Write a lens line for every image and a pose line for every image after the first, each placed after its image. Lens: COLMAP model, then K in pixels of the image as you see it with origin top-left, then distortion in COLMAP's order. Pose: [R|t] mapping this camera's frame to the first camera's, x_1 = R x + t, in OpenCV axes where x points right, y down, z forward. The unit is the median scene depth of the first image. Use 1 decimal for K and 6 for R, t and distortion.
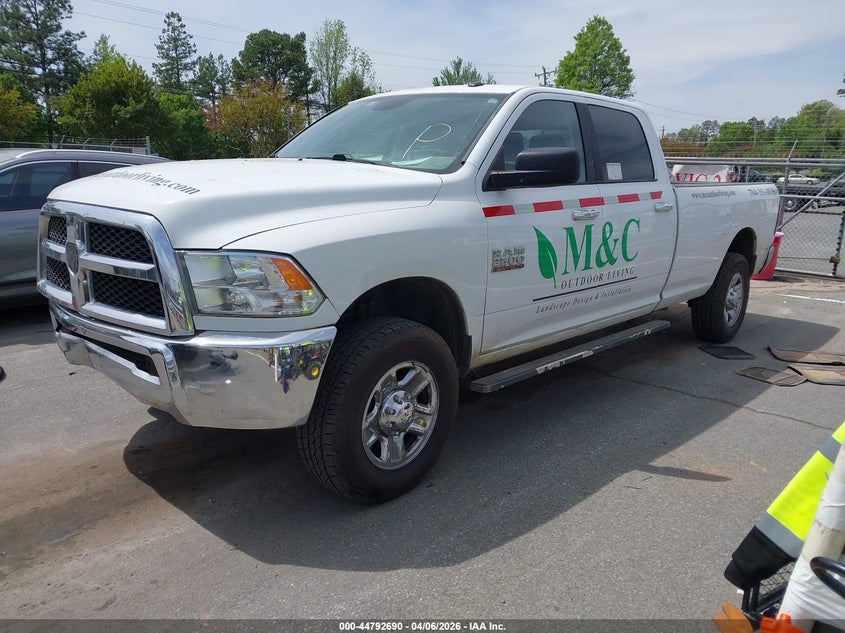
lens RADIAL K [[710.6, 0, 422.5], [0, 710.6, 316.5], [0, 0, 1]] dist [0.007601, -0.001469]
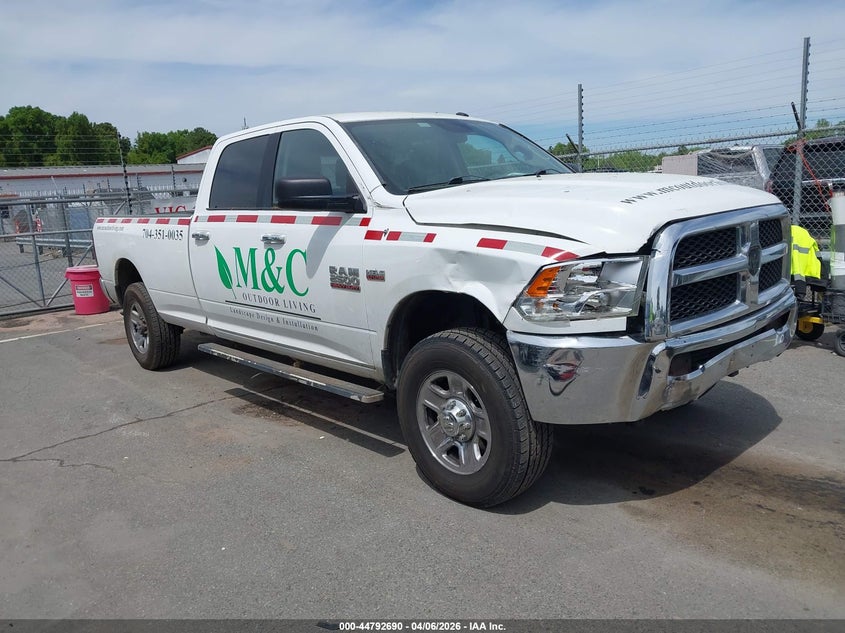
lens RADIAL K [[660.3, 0, 422.5], [0, 660.3, 316.5], [0, 0, 1]] dist [0.015482, 0.004297]
pose [[-0.035687, 0.232977, -0.971827, 1.168118], [-0.108401, 0.965807, 0.235514, -0.280487], [0.993466, 0.113752, -0.009212, 1.230663]]
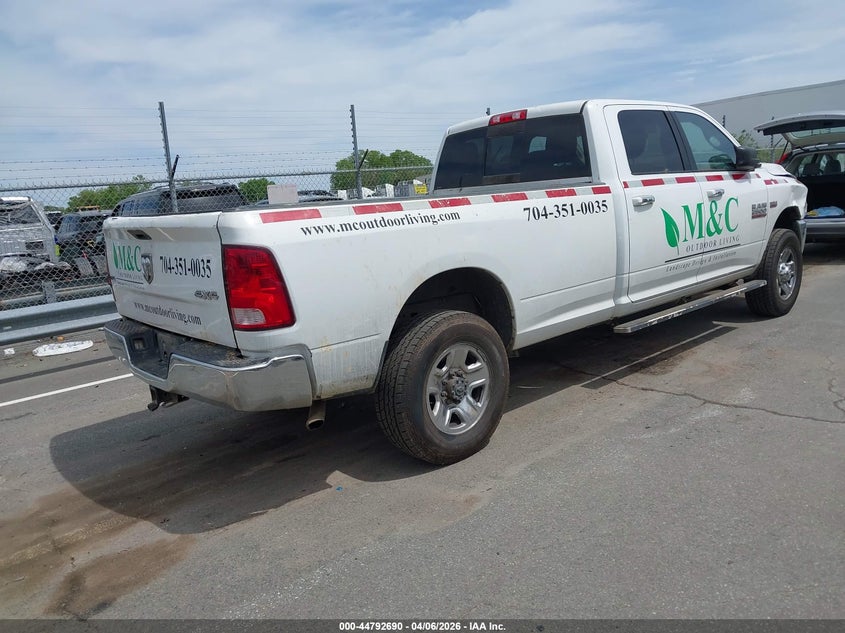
lens RADIAL K [[660.7, 0, 422.5], [0, 660.7, 316.5], [0, 0, 1]] dist [0.005932, -0.051638]
pose [[0.997171, -0.022324, -0.071781, -0.175802], [0.023748, 0.999536, 0.019051, 0.038190], [0.071323, -0.020702, 0.997238, -0.206372]]
